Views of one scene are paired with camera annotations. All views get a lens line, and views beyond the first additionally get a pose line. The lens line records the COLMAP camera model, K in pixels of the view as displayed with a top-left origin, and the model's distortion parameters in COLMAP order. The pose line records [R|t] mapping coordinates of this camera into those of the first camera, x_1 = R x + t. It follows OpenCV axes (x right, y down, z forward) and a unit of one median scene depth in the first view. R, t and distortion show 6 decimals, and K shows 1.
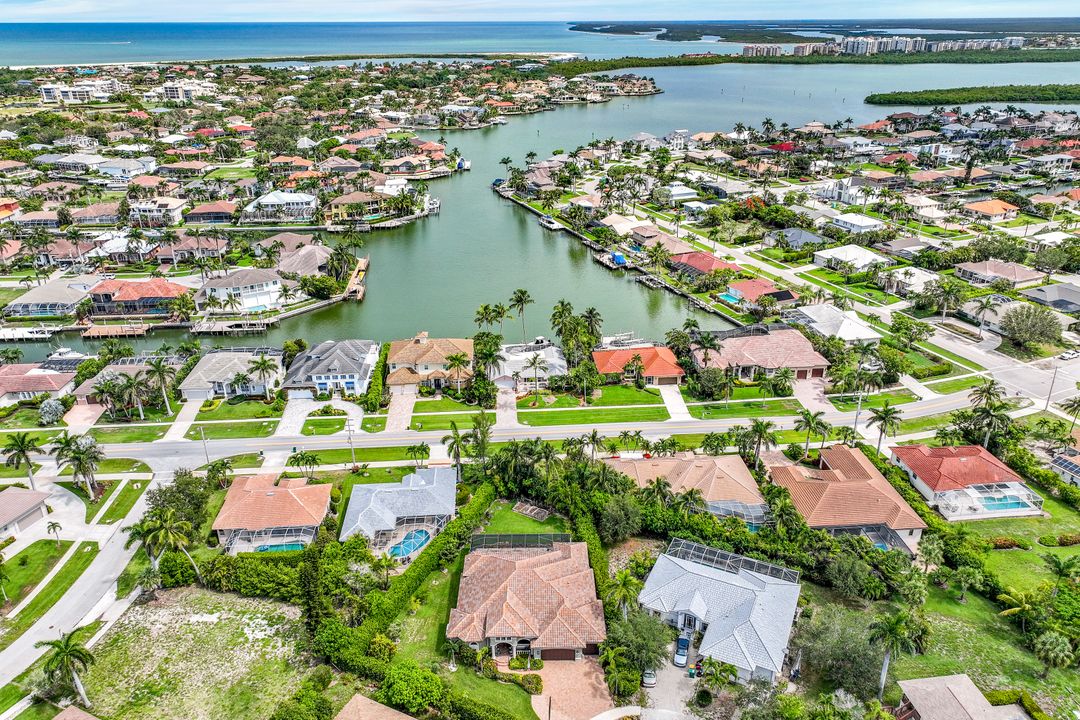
lens RADIAL K [[757.9, 0, 545.5], [0, 757.9, 361.7], [0, 0, 1]] dist [-0.001122, 0.018580]
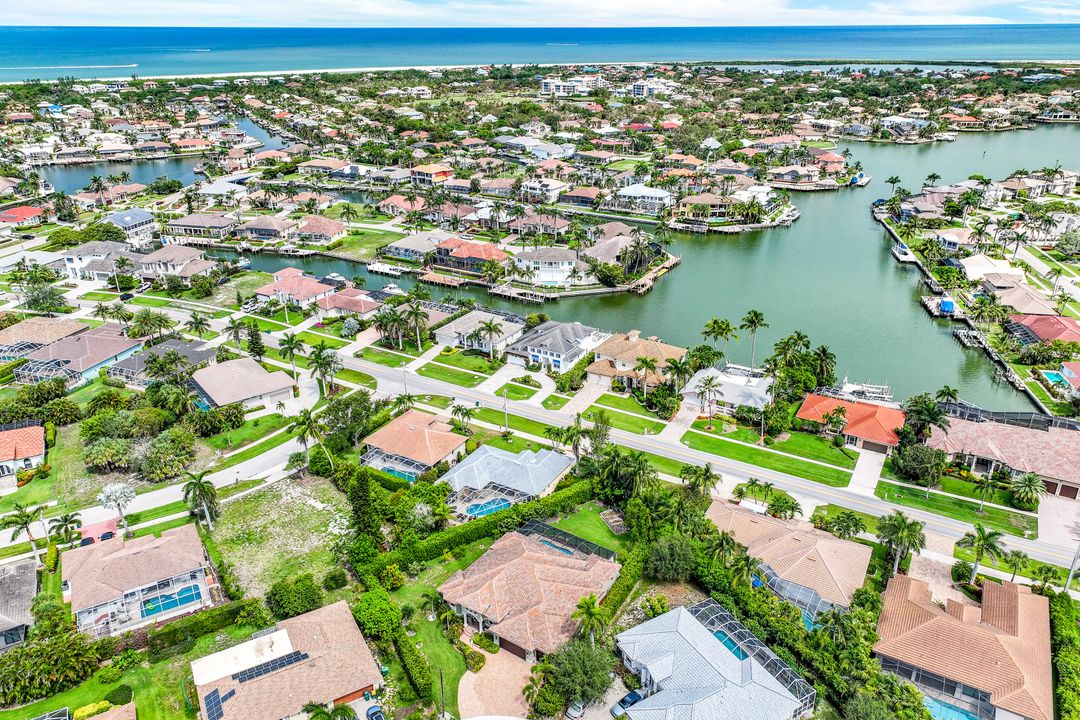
lens RADIAL K [[757.9, 0, 545.5], [0, 757.9, 361.7], [0, 0, 1]] dist [-0.001122, 0.018580]
pose [[0.819464, 0.233226, -0.523531, 0.209519], [-0.235438, 0.969812, 0.063517, -0.025883], [0.522540, 0.071209, 0.849636, 0.055879]]
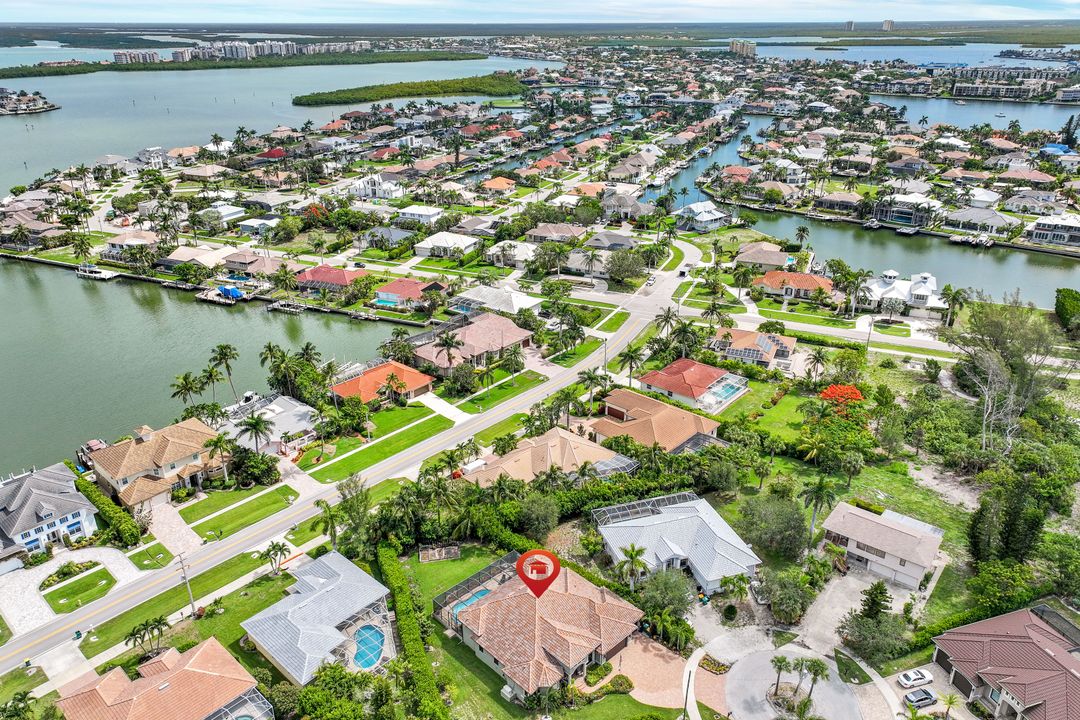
lens RADIAL K [[757.9, 0, 545.5], [0, 757.9, 361.7], [0, 0, 1]] dist [-0.001122, 0.018580]
pose [[0.724393, -0.280421, 0.629777, -0.248061], [0.283289, 0.953921, 0.098903, -0.046579], [-0.628492, 0.106764, 0.770454, 0.098254]]
